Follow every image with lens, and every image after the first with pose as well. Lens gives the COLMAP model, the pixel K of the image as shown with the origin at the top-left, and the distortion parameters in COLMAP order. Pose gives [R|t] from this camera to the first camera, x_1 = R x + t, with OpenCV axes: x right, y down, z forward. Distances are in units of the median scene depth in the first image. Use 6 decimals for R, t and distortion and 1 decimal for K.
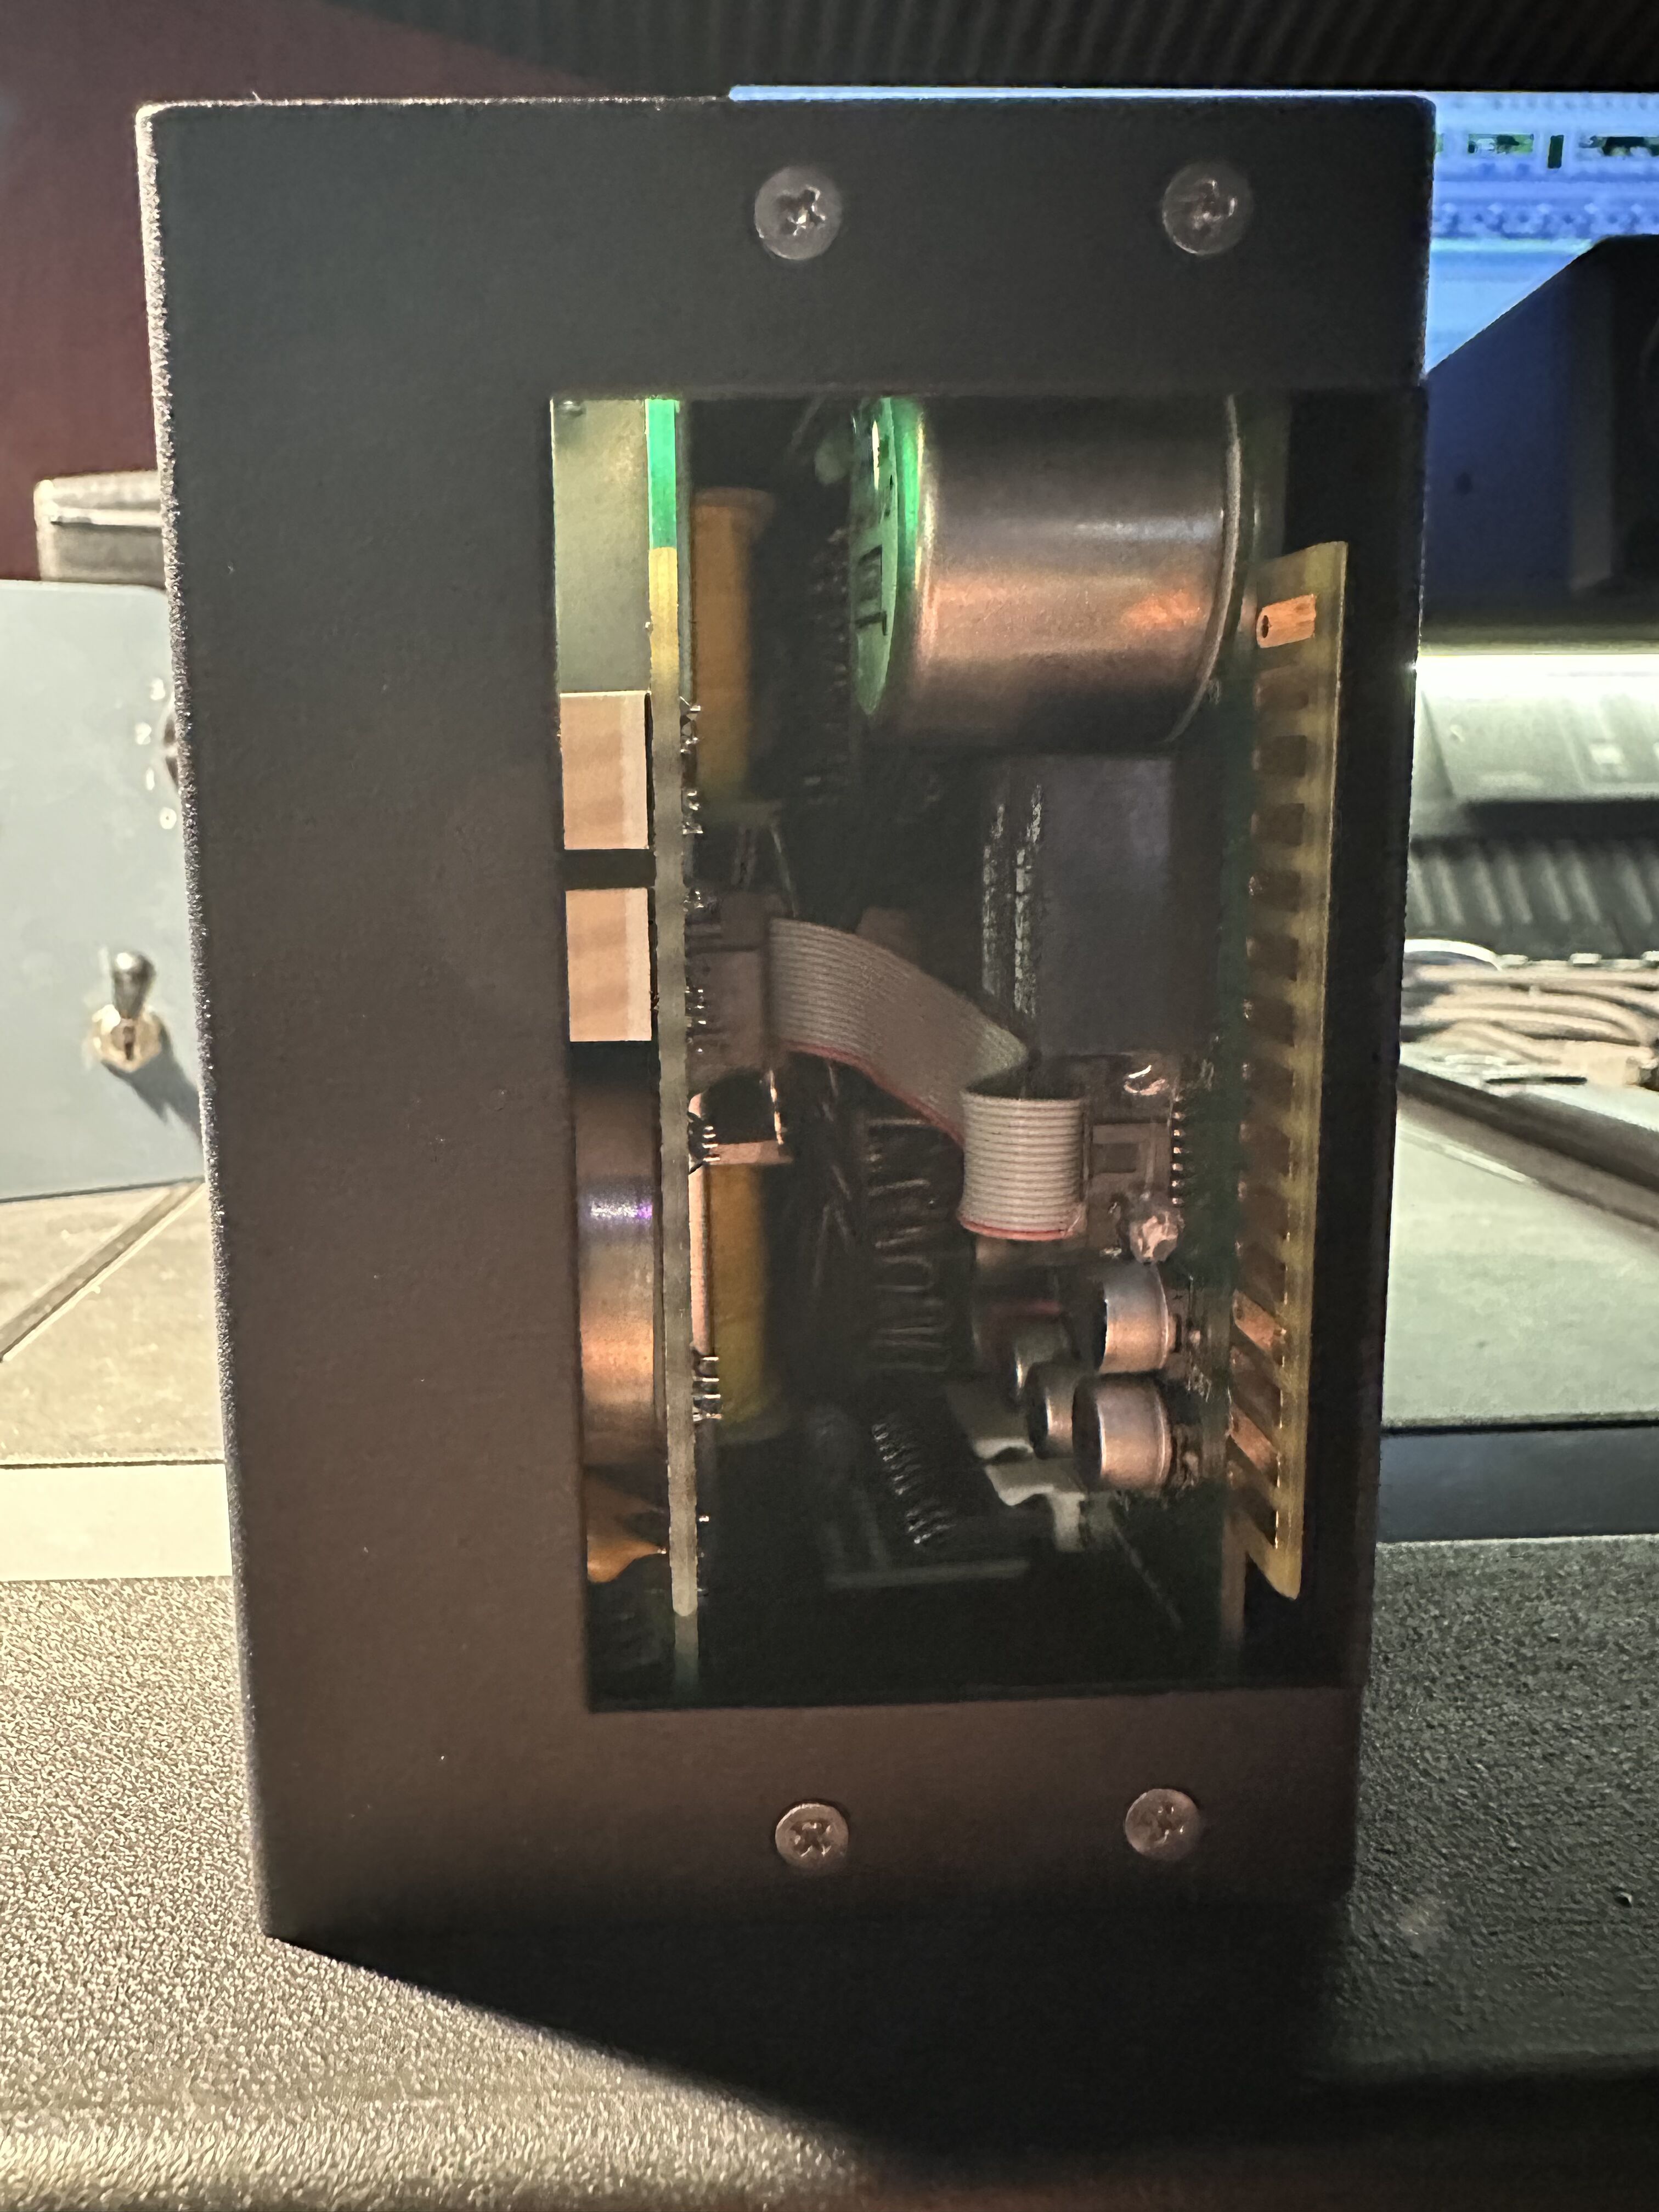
lens RADIAL K [[1575.8, 0, 685.1], [0, 1575.8, 1047.4], [0, 0, 1]] dist [-0.001978, -0.001373]
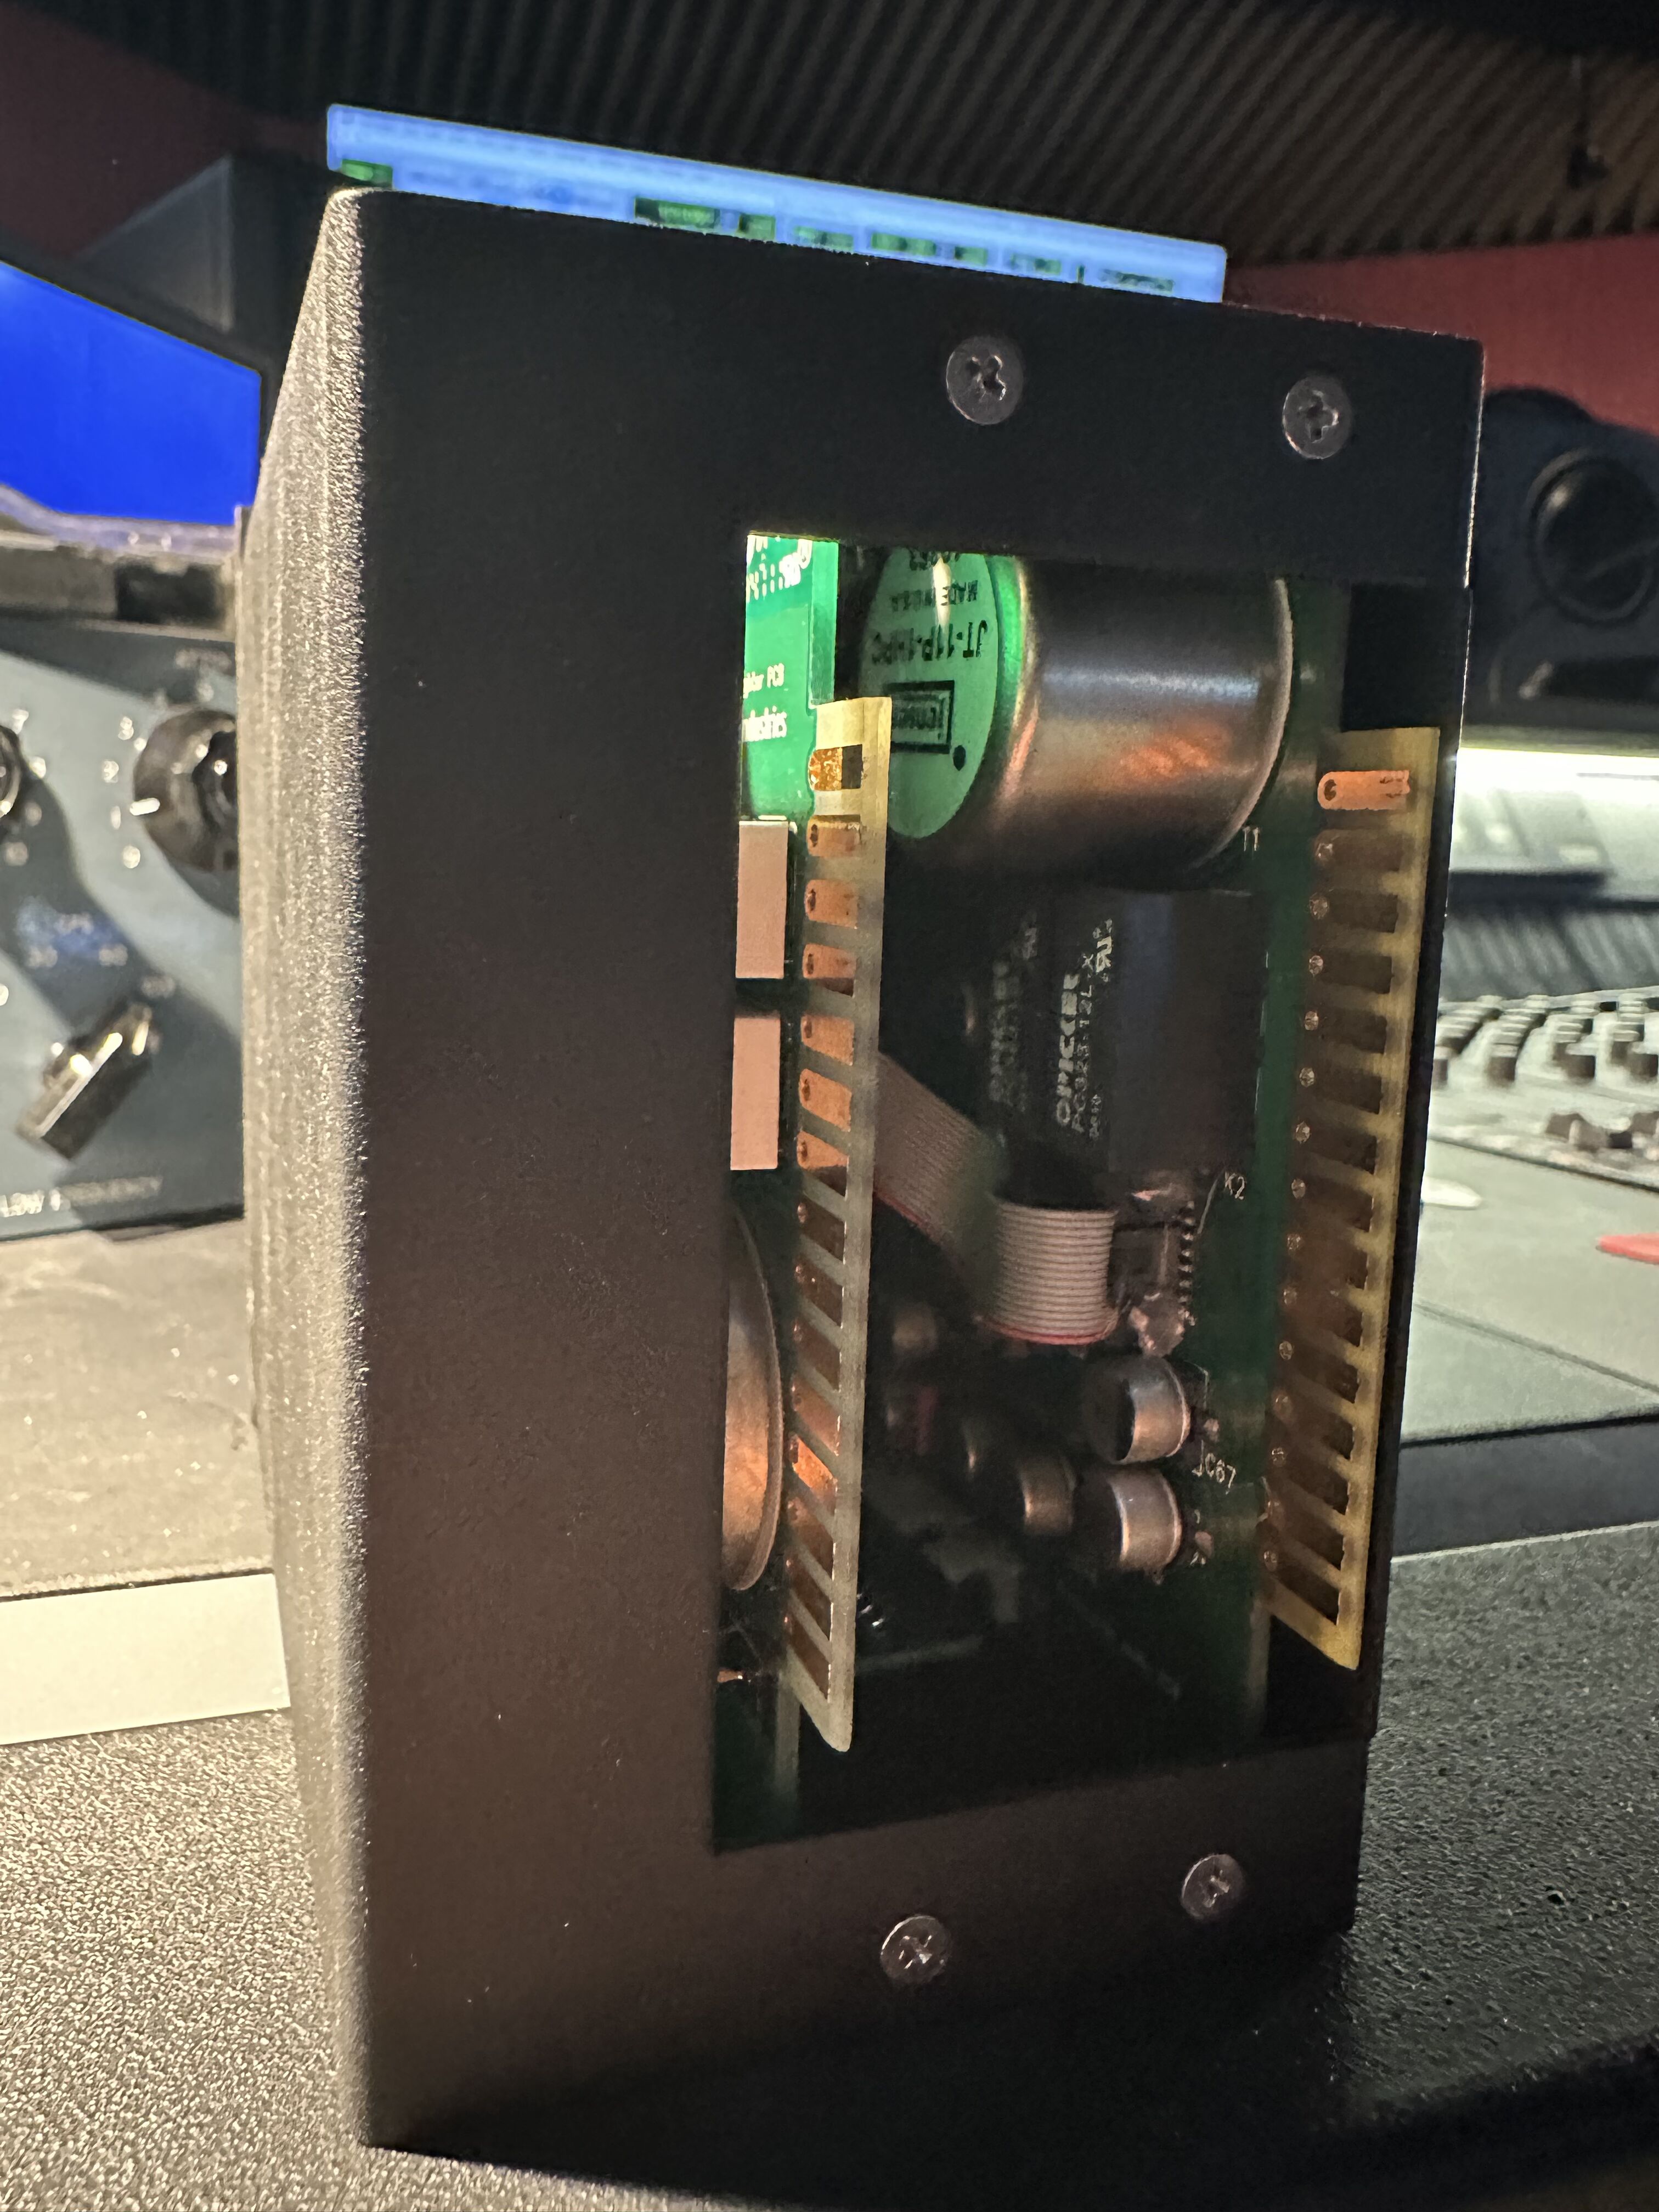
lens RADIAL K [[1575.8, 0, 685.1], [0, 1575.8, 1047.4], [0, 0, 1]] dist [-0.001978, -0.001373]
pose [[0.963419, 0.003133, 0.267980, -0.332748], [0.001181, 0.999872, -0.015935, -0.063187], [-0.267996, 0.015668, 0.963293, 0.052769]]
